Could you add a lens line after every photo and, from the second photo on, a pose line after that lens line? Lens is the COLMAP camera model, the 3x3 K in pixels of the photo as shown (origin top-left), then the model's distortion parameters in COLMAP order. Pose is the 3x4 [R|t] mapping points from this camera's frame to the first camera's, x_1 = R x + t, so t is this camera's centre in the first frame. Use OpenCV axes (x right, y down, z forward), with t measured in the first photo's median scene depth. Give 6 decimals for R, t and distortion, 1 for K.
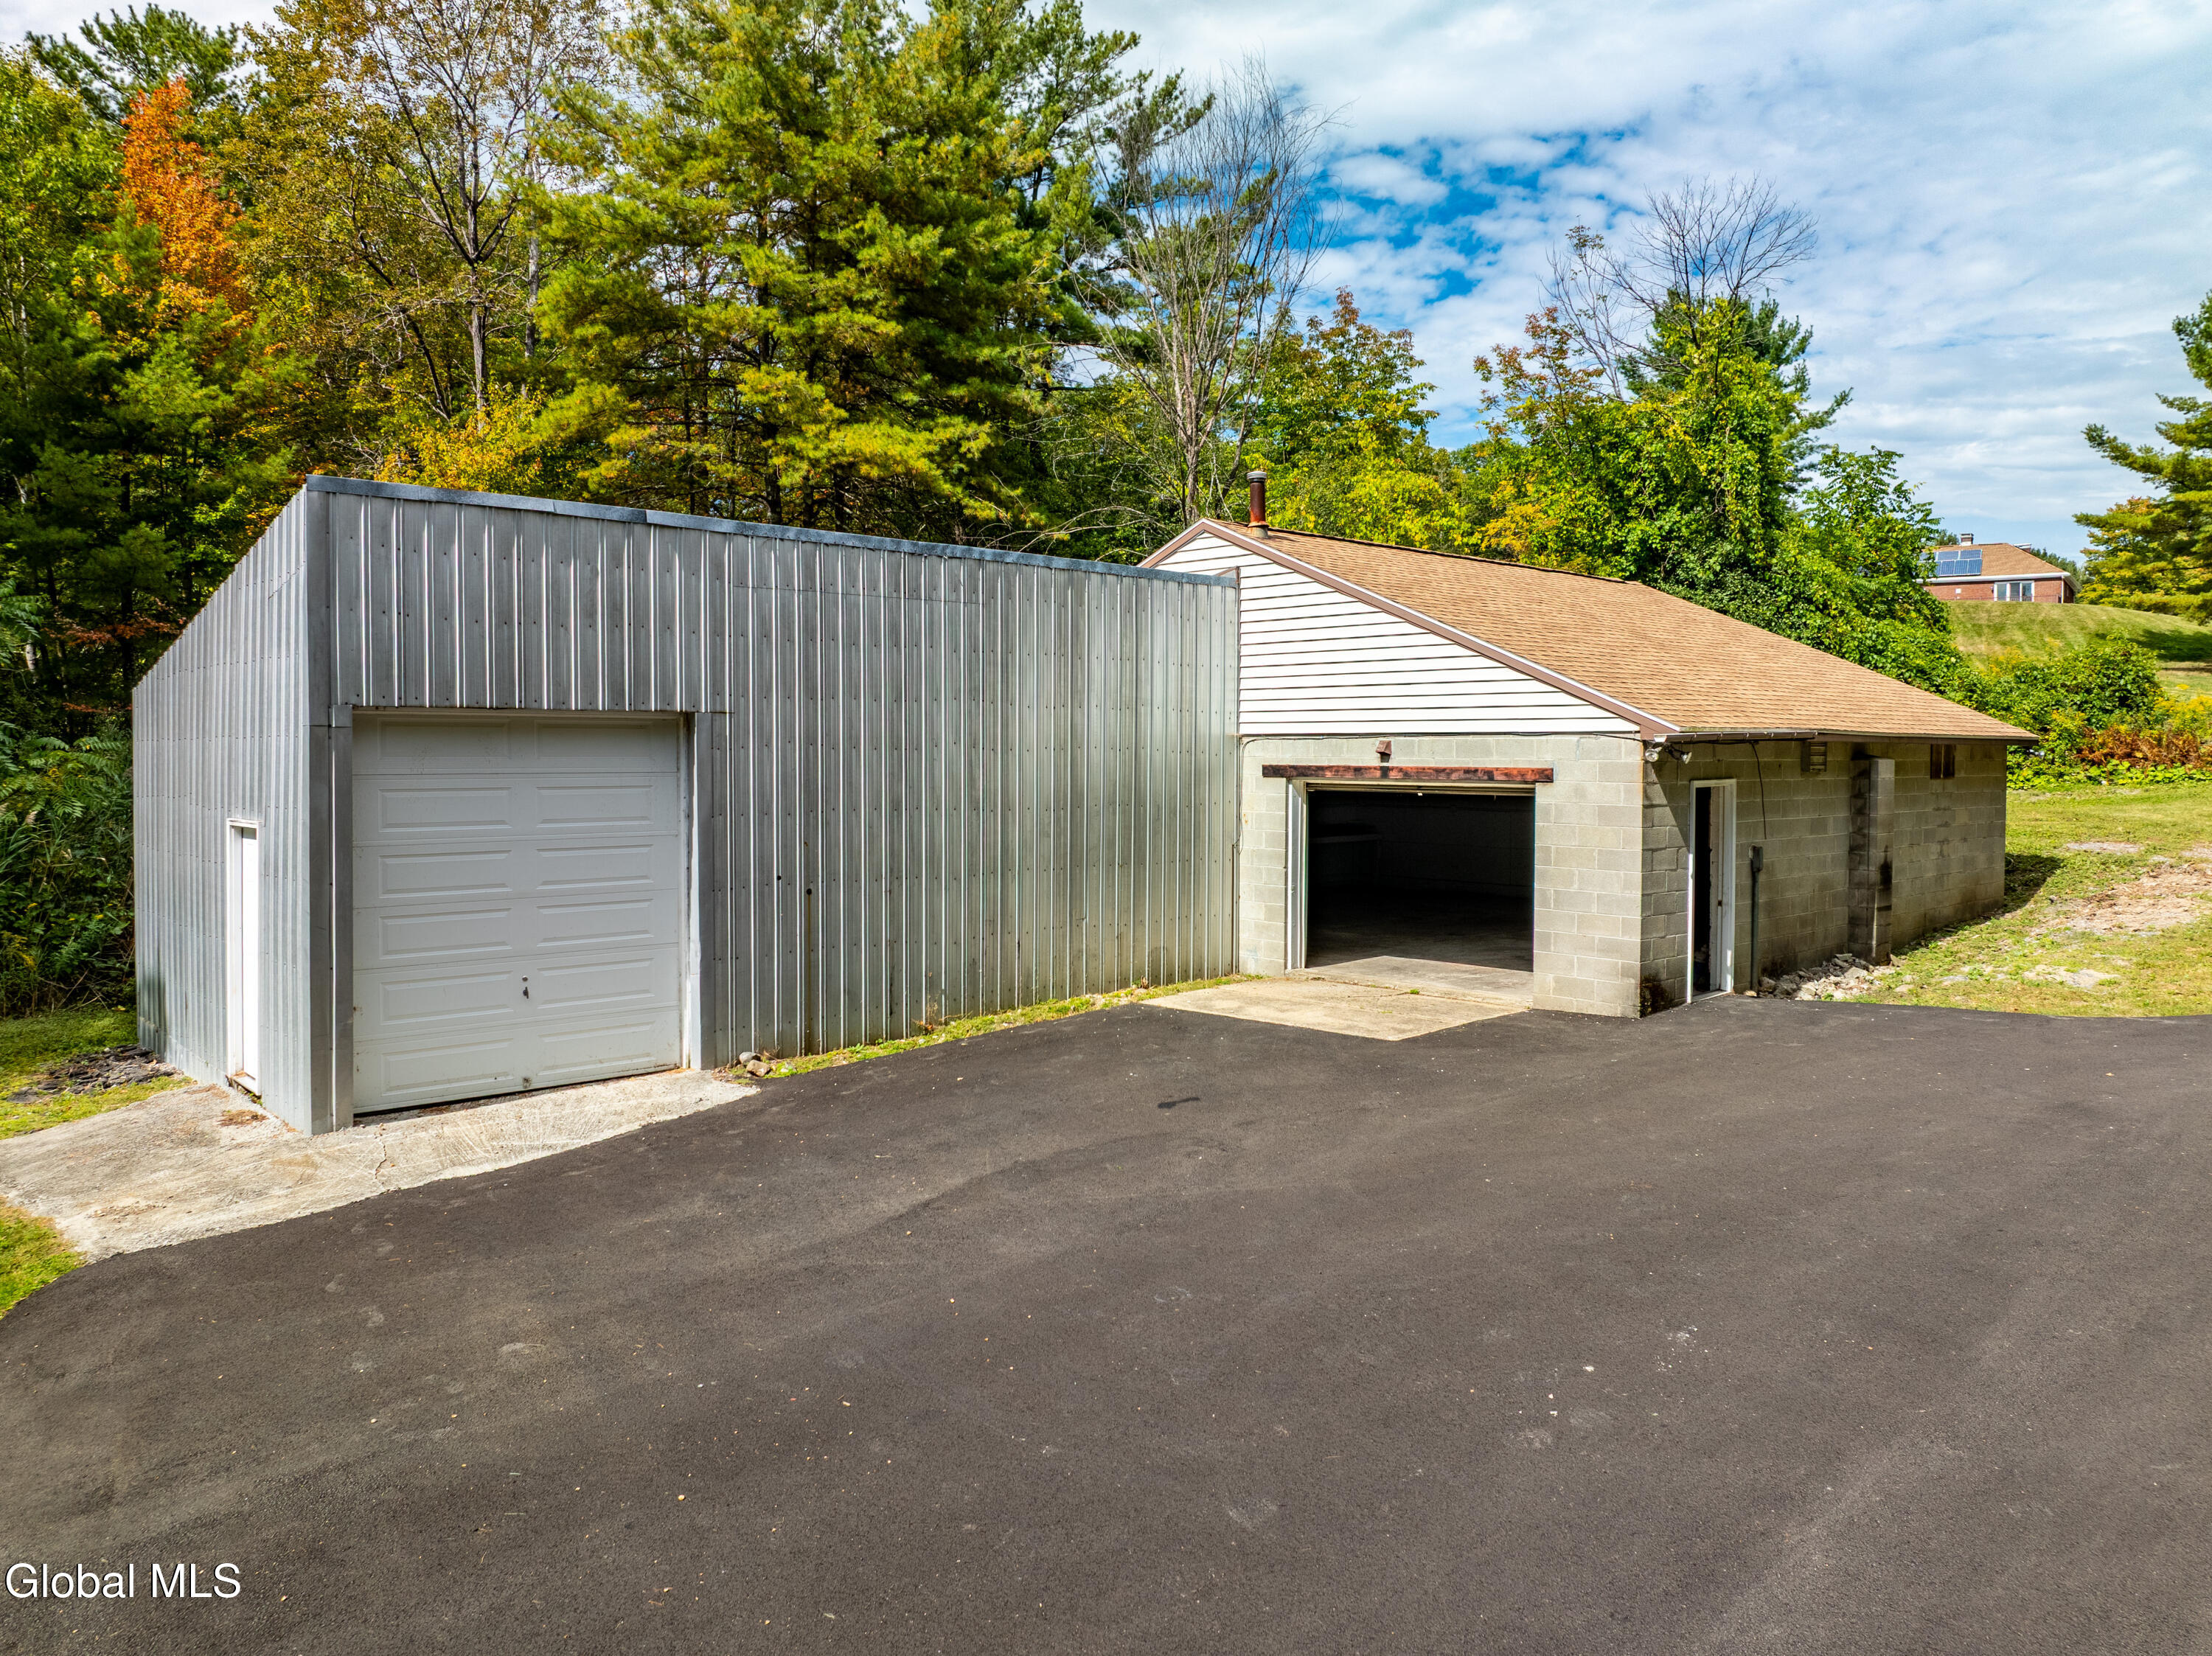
lens RADIAL K [[1595.3, 0, 1117.8], [0, 1595.3, 835.5], [0, 0, 1]] dist [-0.036991, 0.014781]
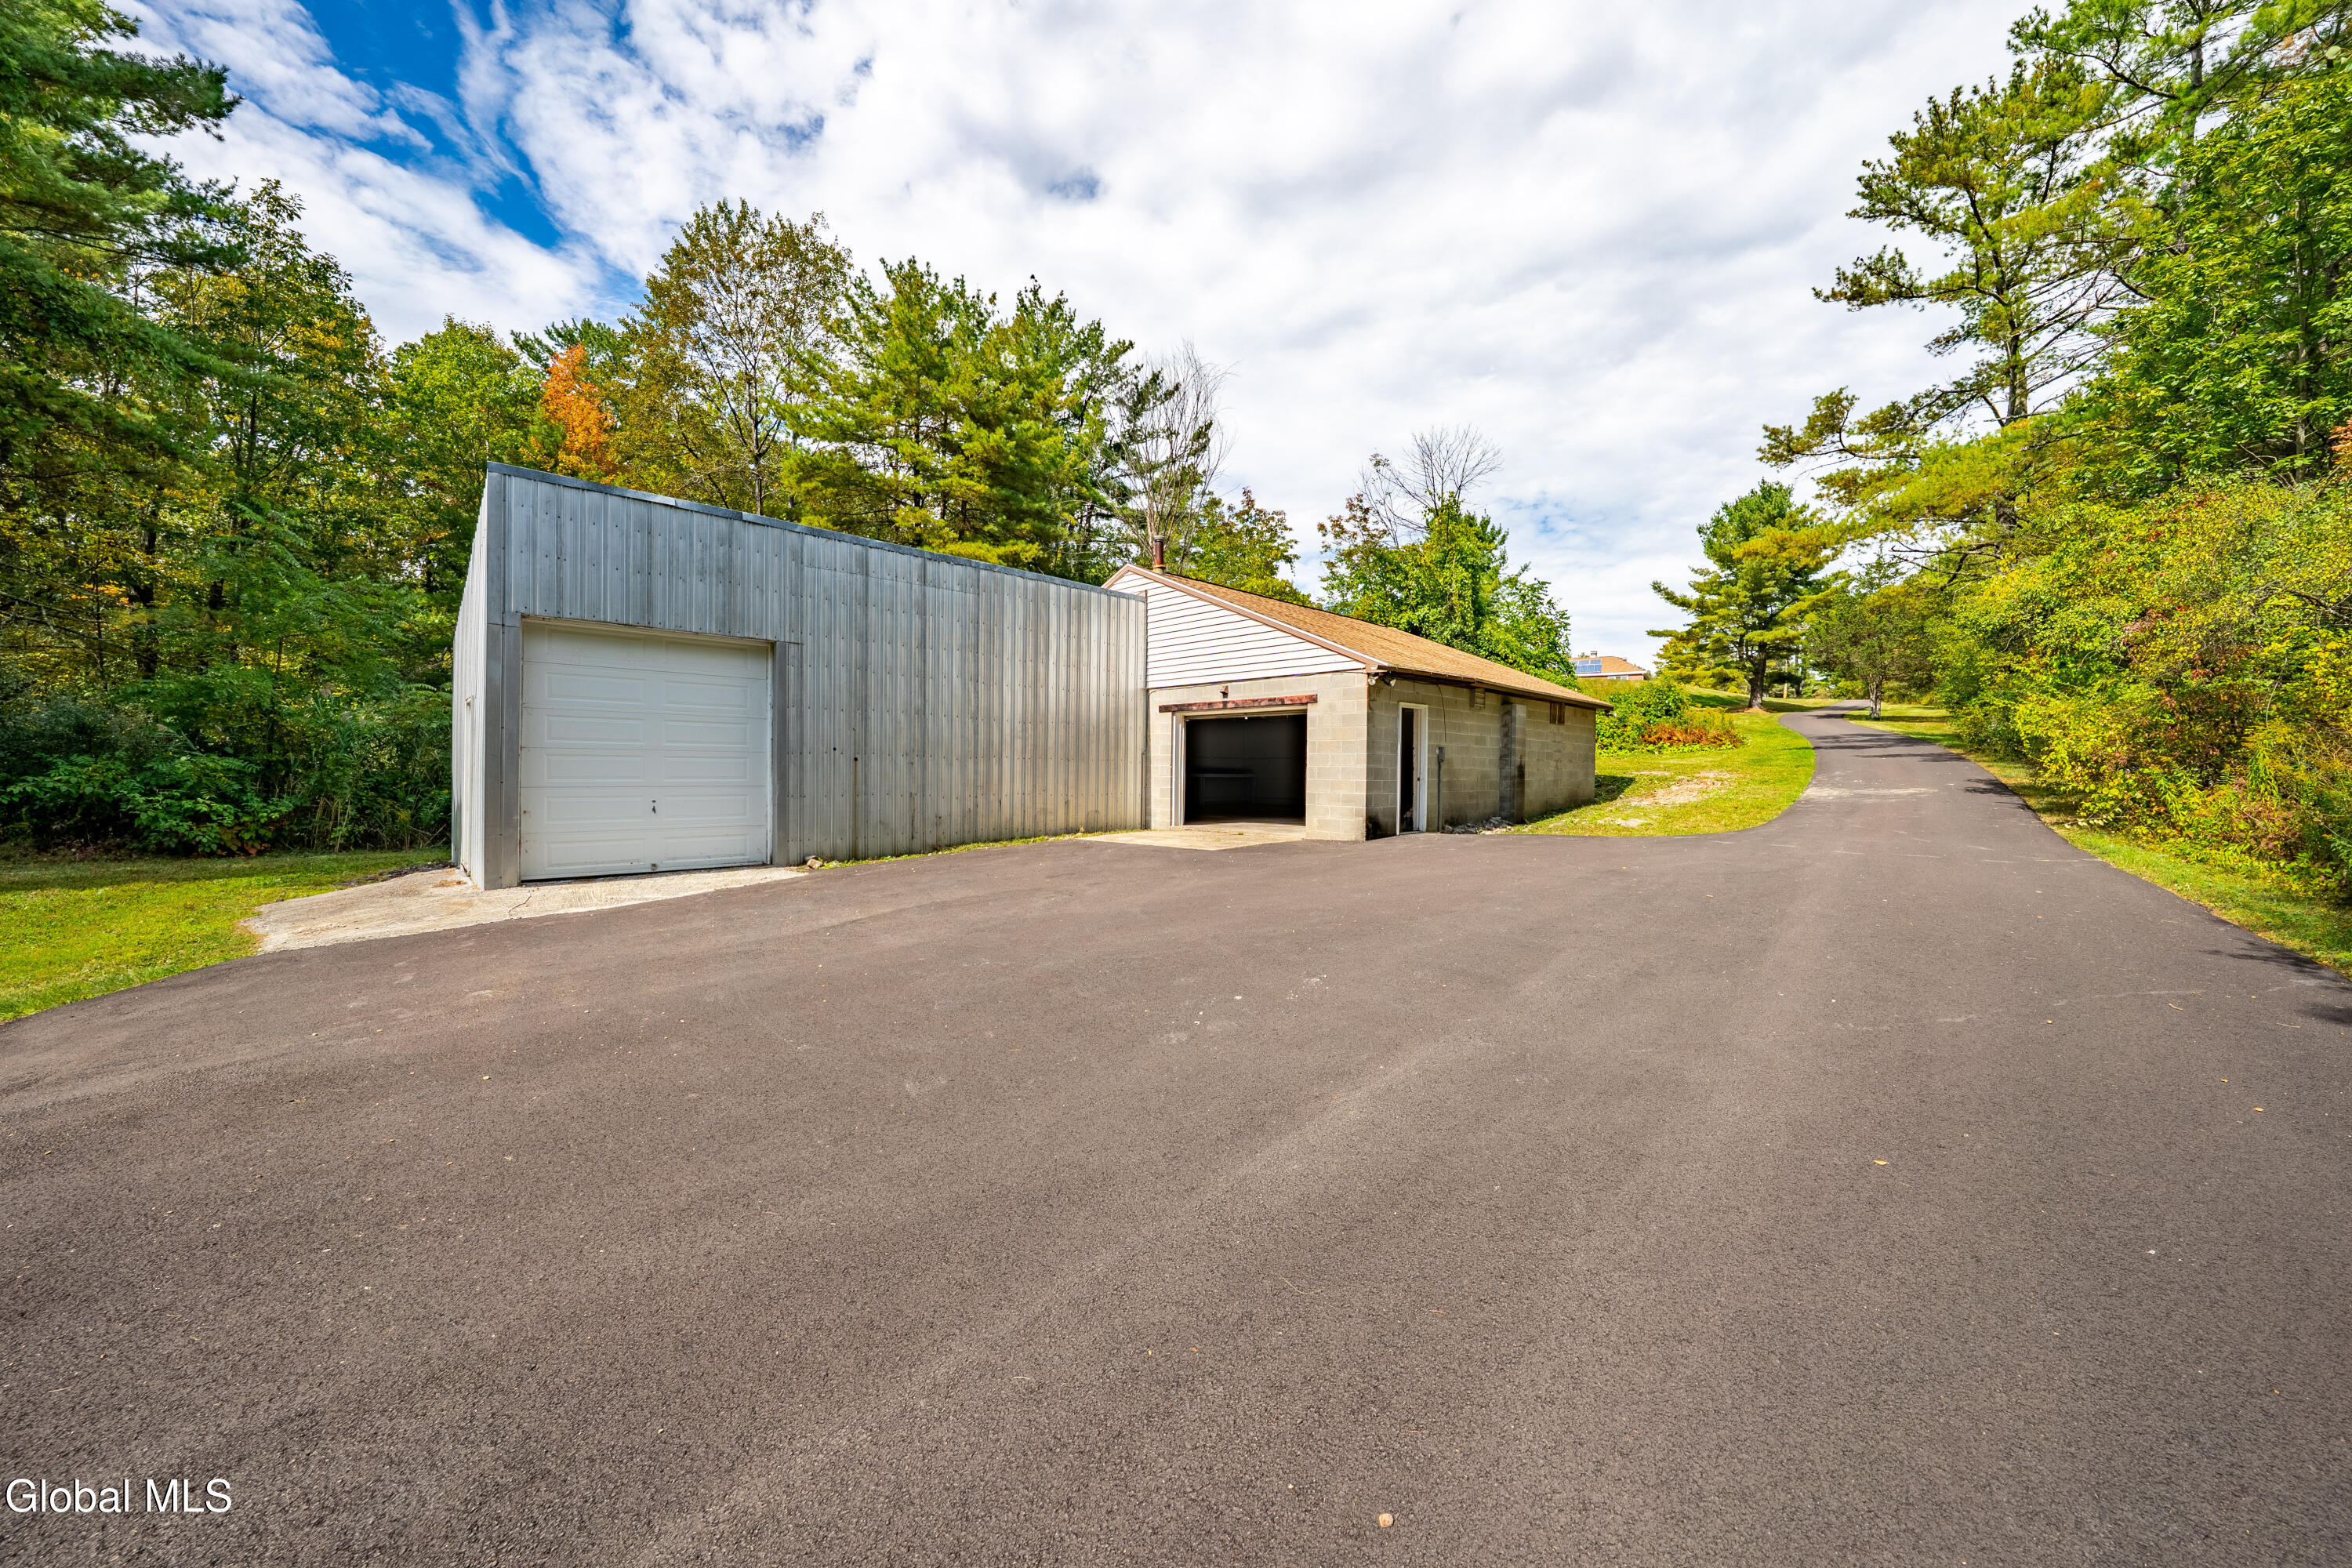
lens RADIAL K [[851.8, 0, 1173.1], [0, 851.8, 794.3], [0, 0, 1]] dist [-0.027080, 0.008944]
pose [[0.999412, 0.004481, 0.033994, 0.076492], [-0.004178, 0.999951, -0.008994, 0.059209], [-0.034032, 0.008846, 0.999382, 0.093331]]
